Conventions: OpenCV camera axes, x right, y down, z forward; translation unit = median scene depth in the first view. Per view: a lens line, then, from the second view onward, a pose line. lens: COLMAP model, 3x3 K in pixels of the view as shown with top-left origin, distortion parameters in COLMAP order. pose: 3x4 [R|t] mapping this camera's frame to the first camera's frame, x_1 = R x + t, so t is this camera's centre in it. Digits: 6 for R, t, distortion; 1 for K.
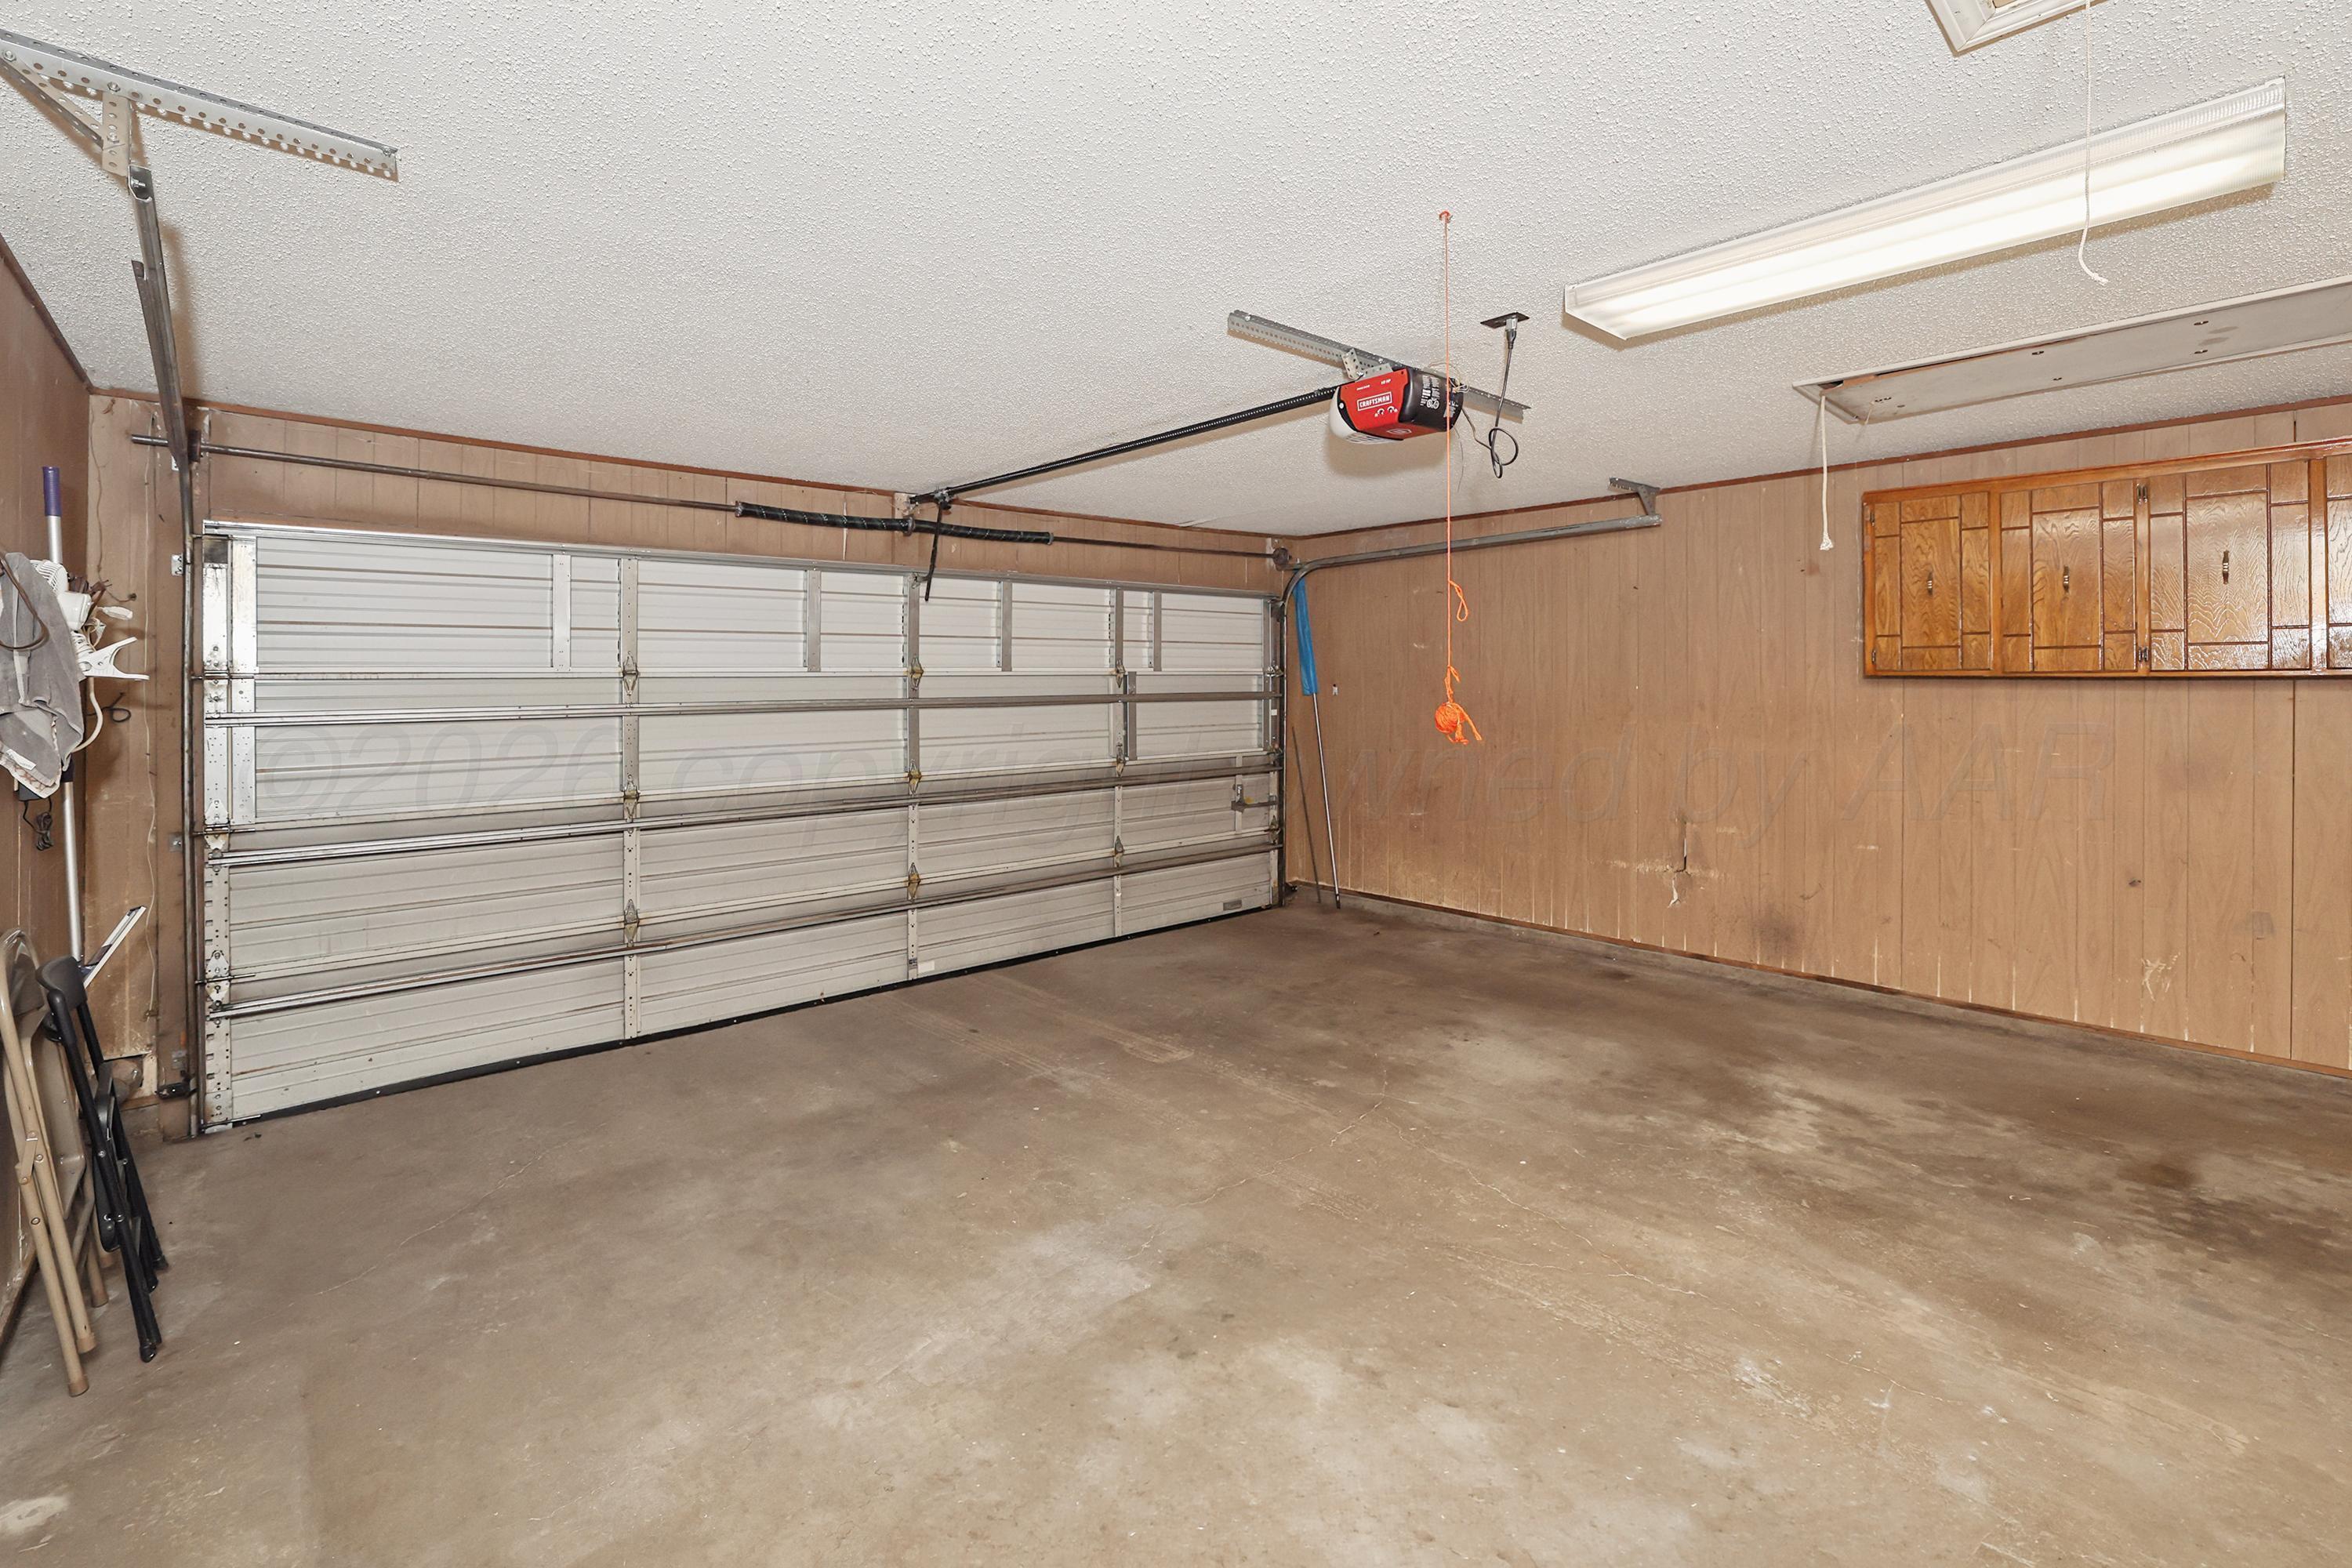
lens RADIAL K [[1029.3, 0, 1143.6], [0, 1029.3, 672.0], [0, 0, 1]] dist [-0.042421, 0.014717]
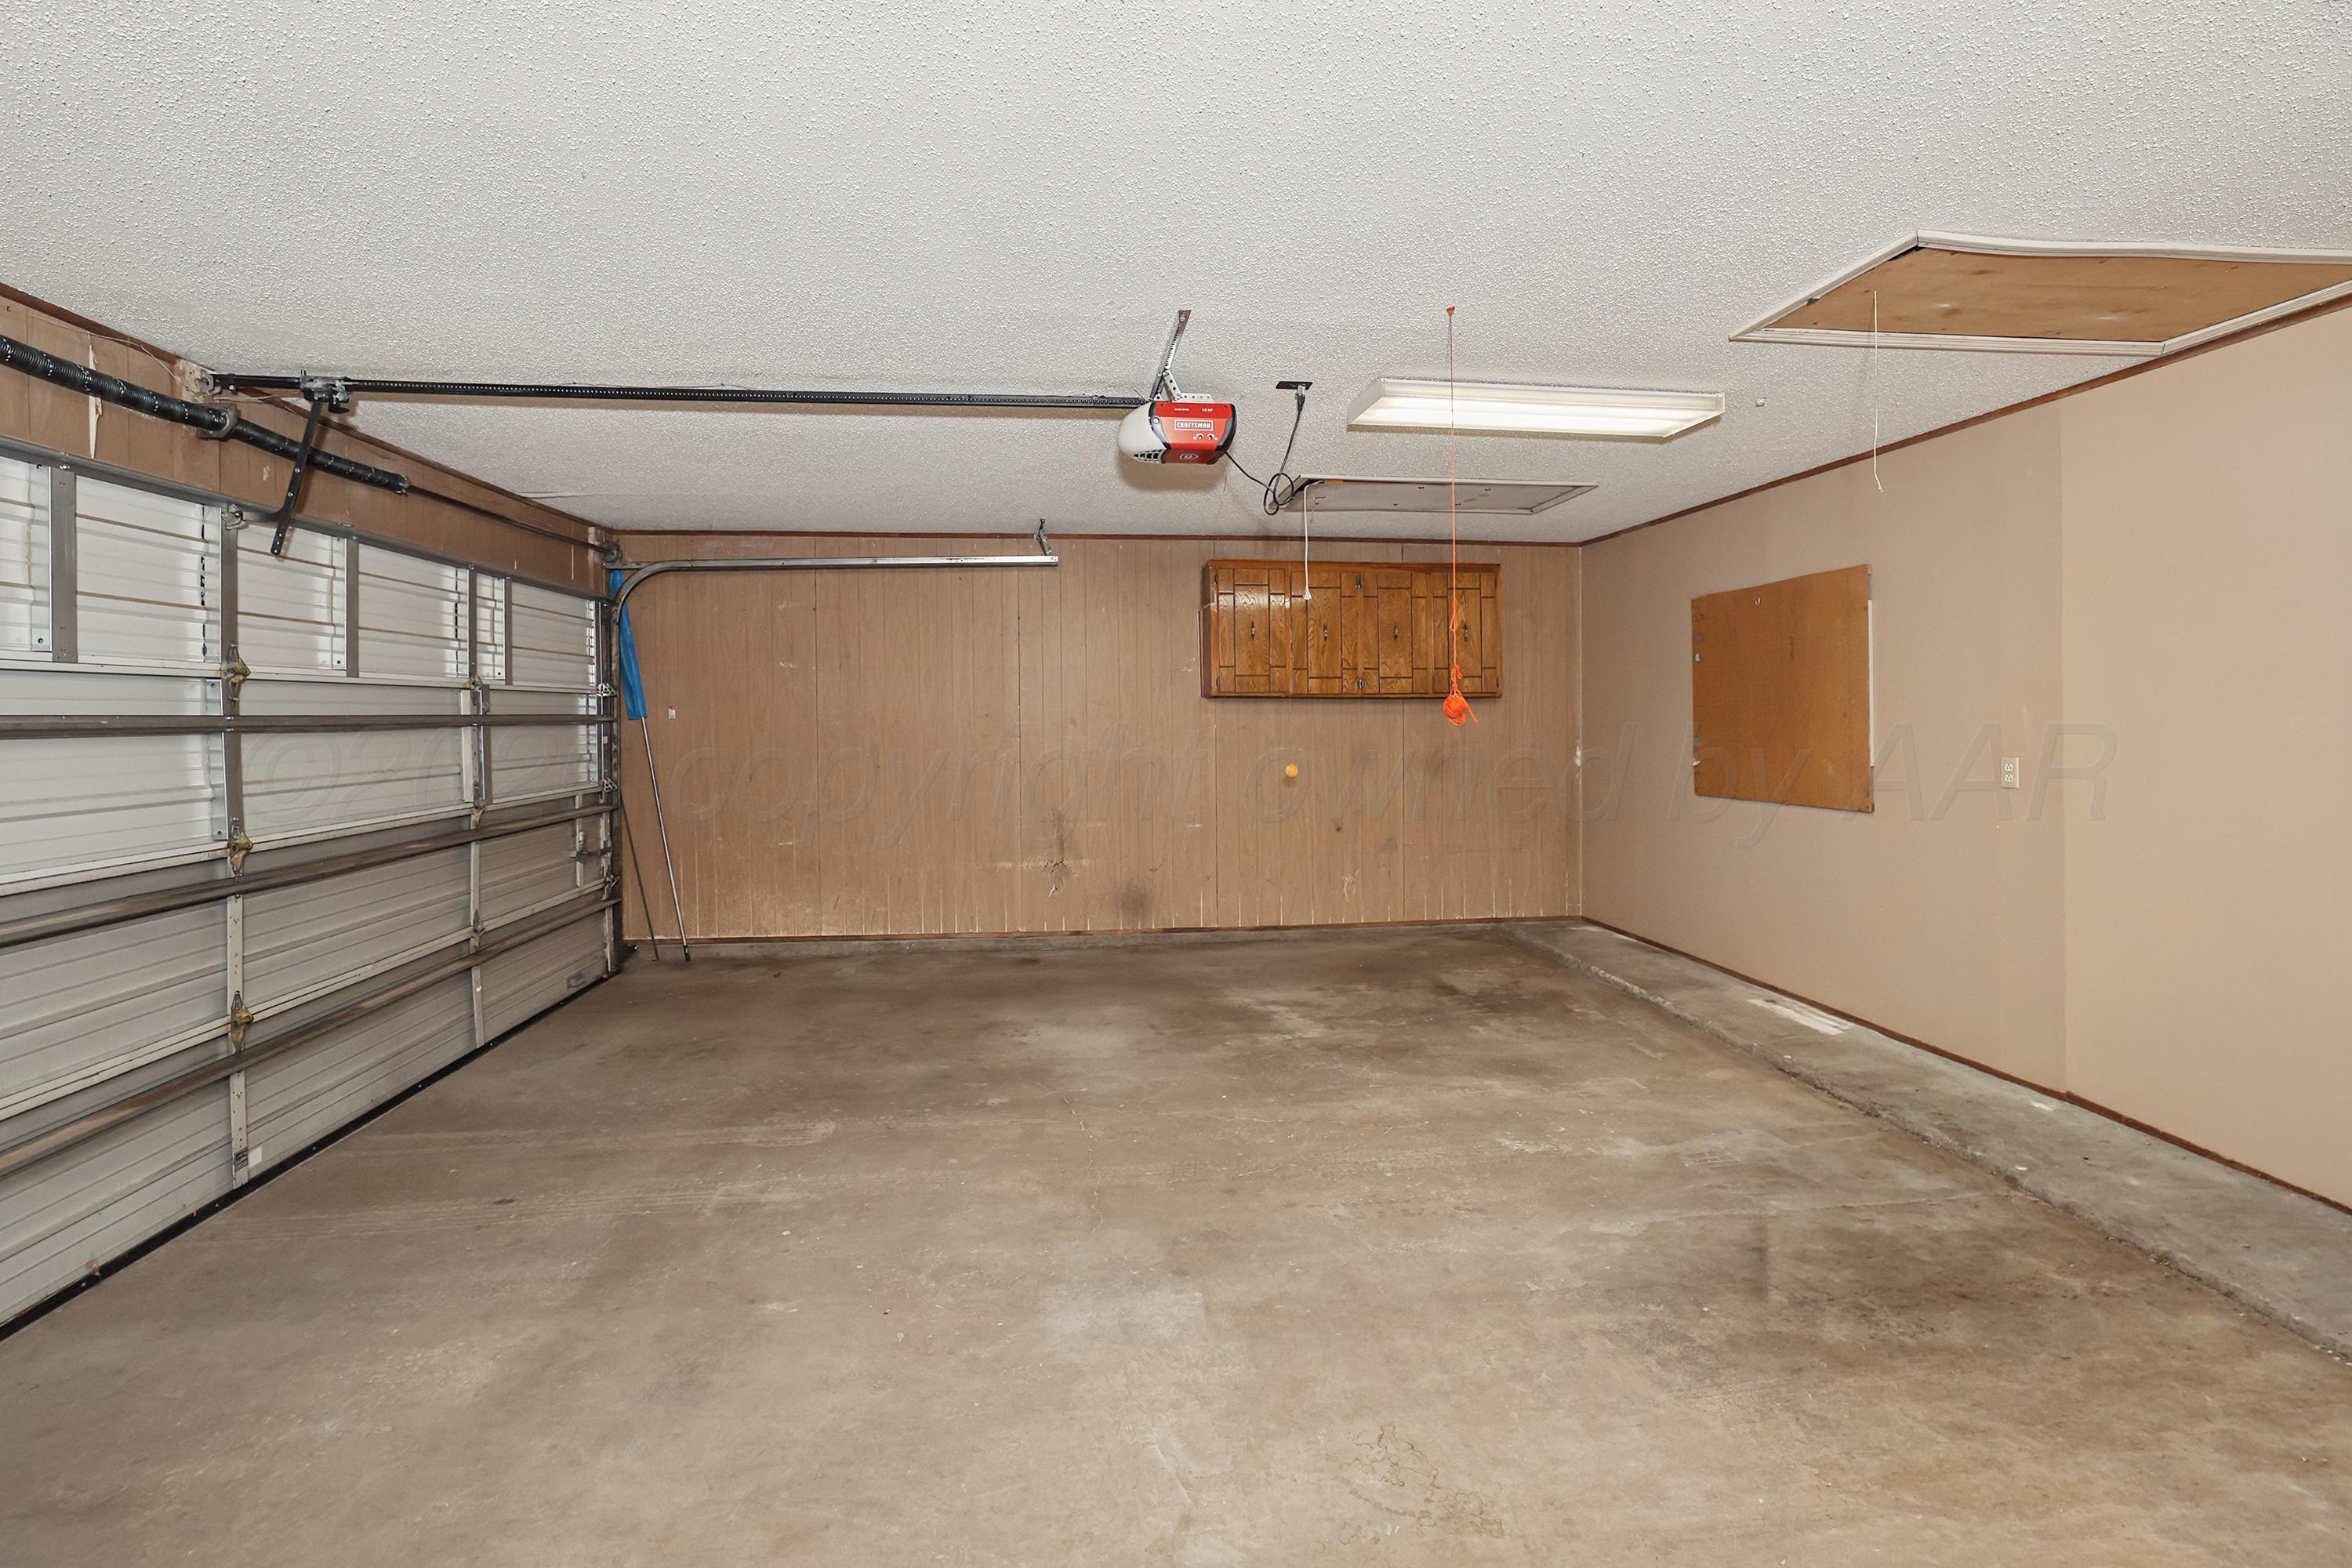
lens RADIAL K [[1029.3, 0, 1172.9], [0, 1029.3, 728.1], [0, 0, 1]] dist [-0.042421, 0.014717]
pose [[0.582897, -0.011080, 0.812470, -0.385612], [-0.003070, 0.999870, 0.015838, 0.021790], [-0.812540, -0.011727, 0.582787, 0.220720]]
